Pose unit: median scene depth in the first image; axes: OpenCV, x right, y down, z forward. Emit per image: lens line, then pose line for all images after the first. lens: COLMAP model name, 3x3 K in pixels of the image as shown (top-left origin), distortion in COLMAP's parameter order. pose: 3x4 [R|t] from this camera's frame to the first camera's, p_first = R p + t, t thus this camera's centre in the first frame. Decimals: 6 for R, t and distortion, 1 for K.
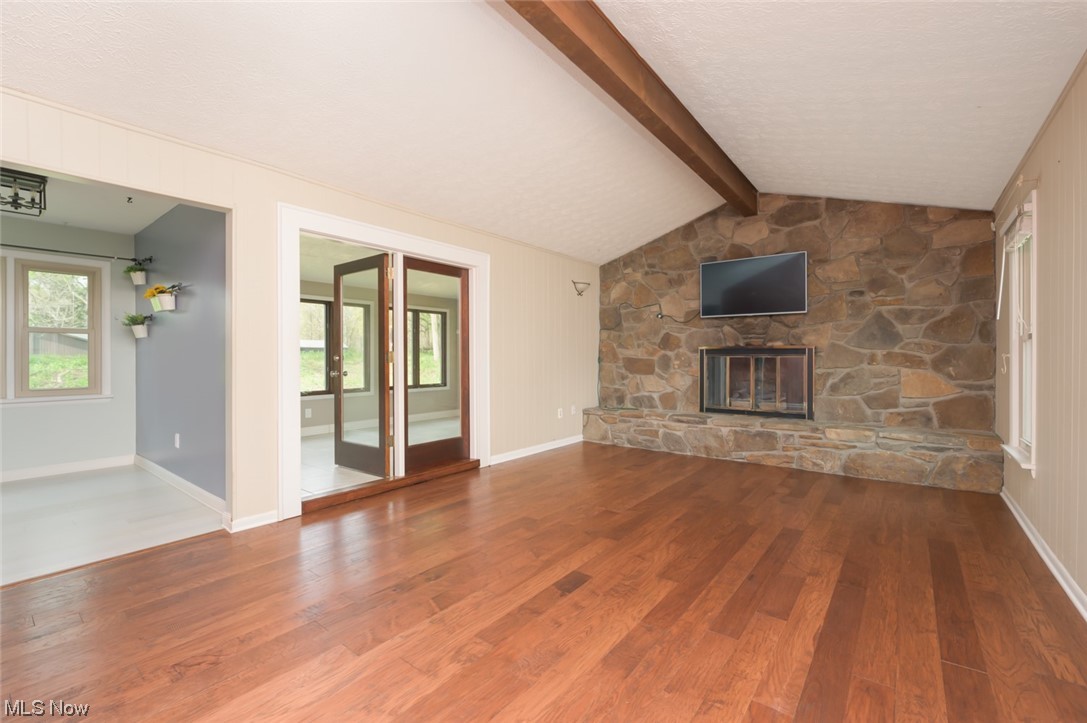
lens RADIAL K [[470.5, 0, 539.4], [0, 470.5, 355.9], [0, 0, 1]] dist [-0.003195, -0.000217]
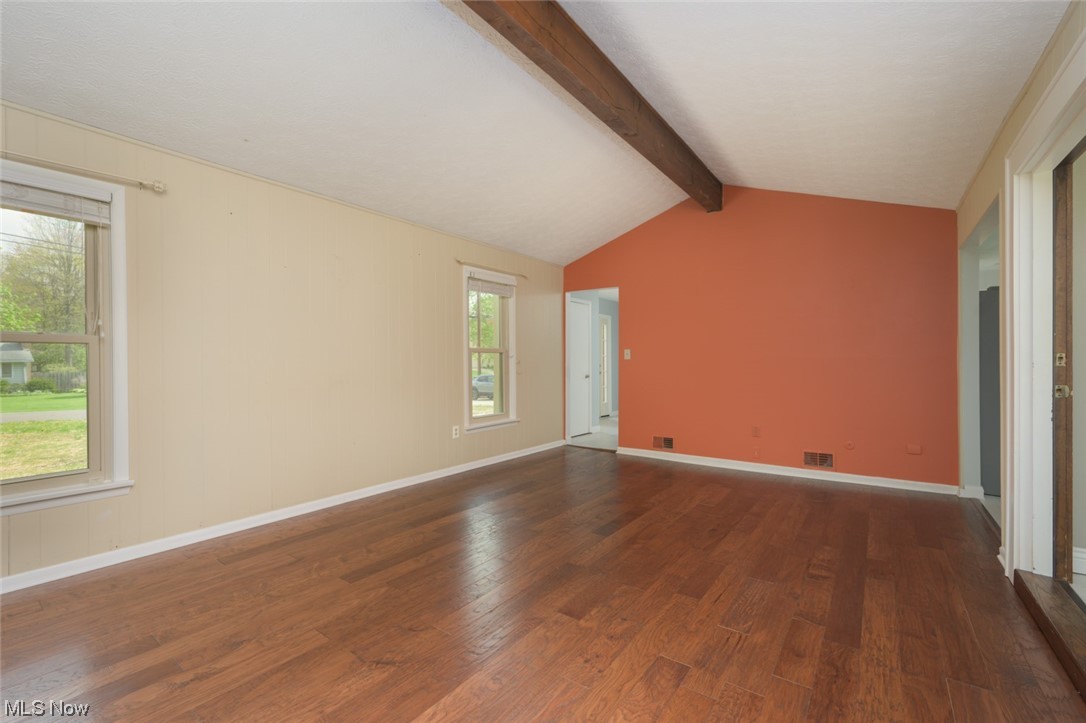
lens RADIAL K [[470.0, 0, 548.2], [0, 470.0, 364.5], [0, 0, 1]] dist [-0.003195, -0.000217]
pose [[-0.998455, 0.008686, -0.054891, 0.145275], [0.008792, 0.999960, -0.001699, 0.004653], [0.054874, -0.002179, -0.998491, 1.101327]]
